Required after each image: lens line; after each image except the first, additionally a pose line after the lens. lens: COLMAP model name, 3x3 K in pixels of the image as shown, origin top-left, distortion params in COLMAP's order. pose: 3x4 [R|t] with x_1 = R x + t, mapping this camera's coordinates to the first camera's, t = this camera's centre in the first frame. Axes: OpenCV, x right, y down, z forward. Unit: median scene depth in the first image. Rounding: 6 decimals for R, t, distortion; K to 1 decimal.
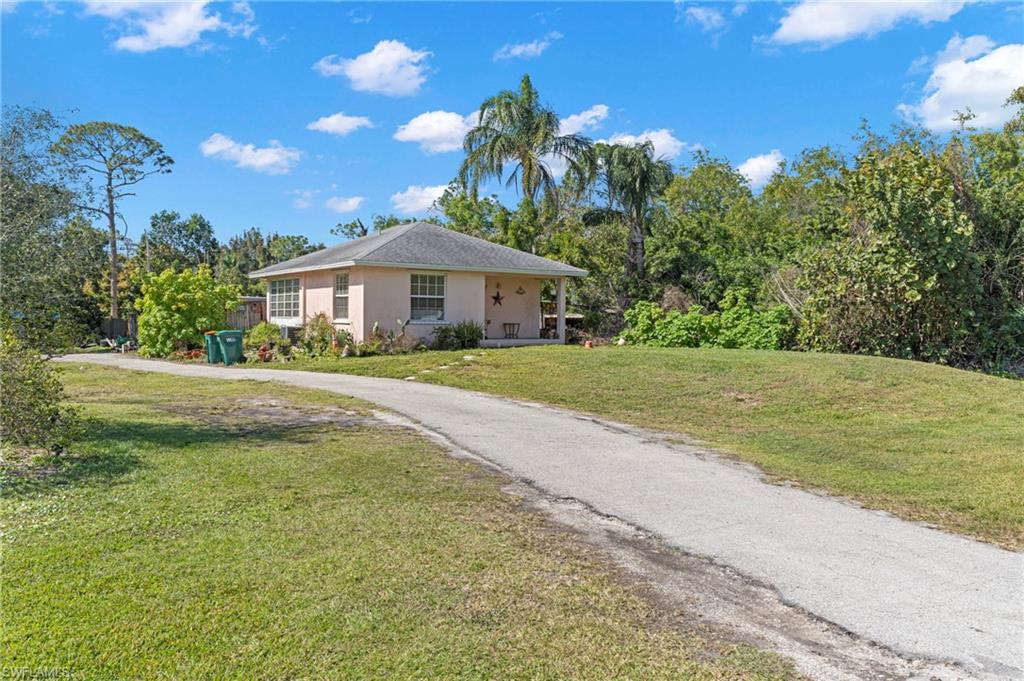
lens RADIAL K [[825.6, 0, 512.0], [0, 825.6, 340.5], [0, 0, 1]] dist [-0.000965, -0.000335]
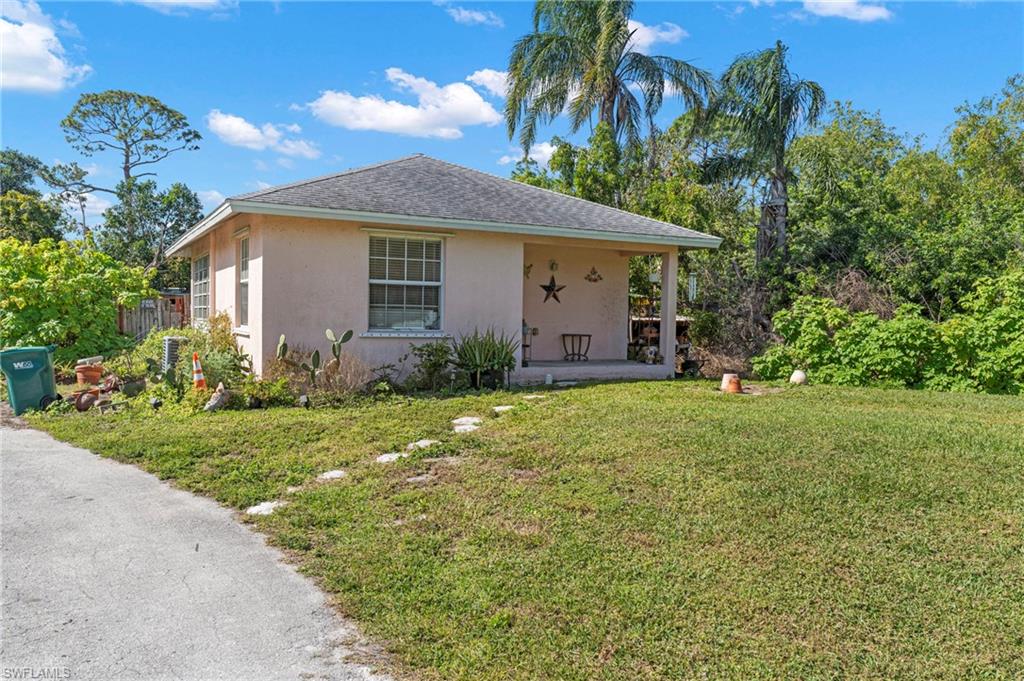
lens RADIAL K [[791.2, 0, 512.0], [0, 791.2, 340.5], [0, 0, 1]] dist [-0.004282, 0.000165]
pose [[0.995200, 0.010208, -0.097325, 0.008223], [-0.009754, 0.999939, 0.005148, -0.018933], [0.097371, -0.004174, 0.995239, 0.472233]]
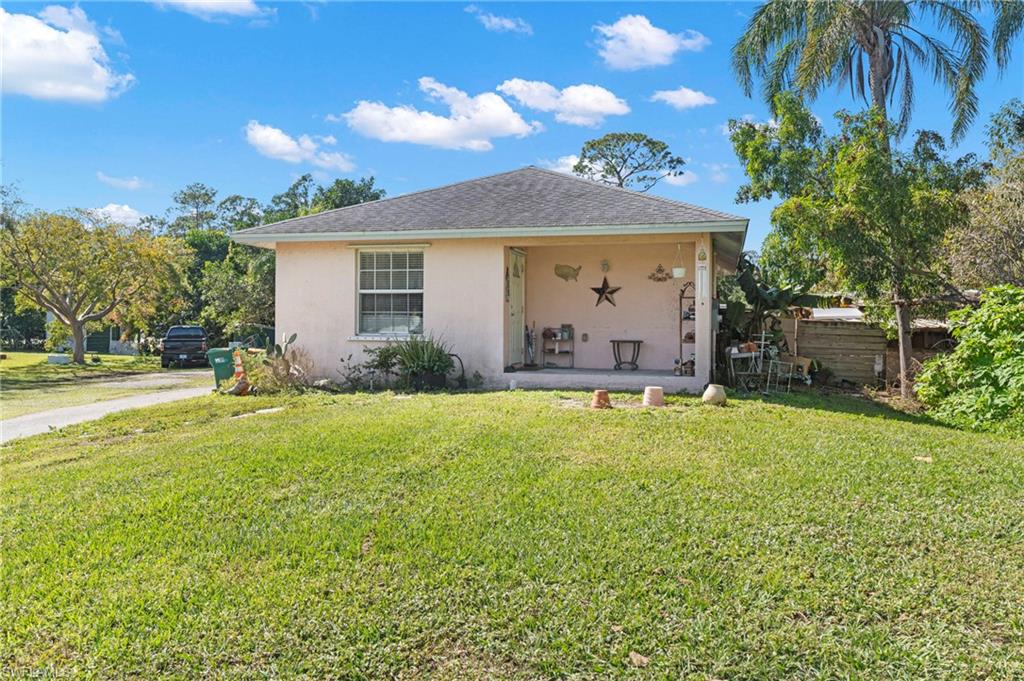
lens RADIAL K [[791.2, 0, 512.0], [0, 791.2, 340.5], [0, 0, 1]] dist [-0.004282, 0.000165]
pose [[0.650742, 0.008486, -0.759252, 0.320199], [-0.018085, 0.999827, -0.004326, -0.017215], [0.759084, 0.016546, 0.650783, 0.639249]]
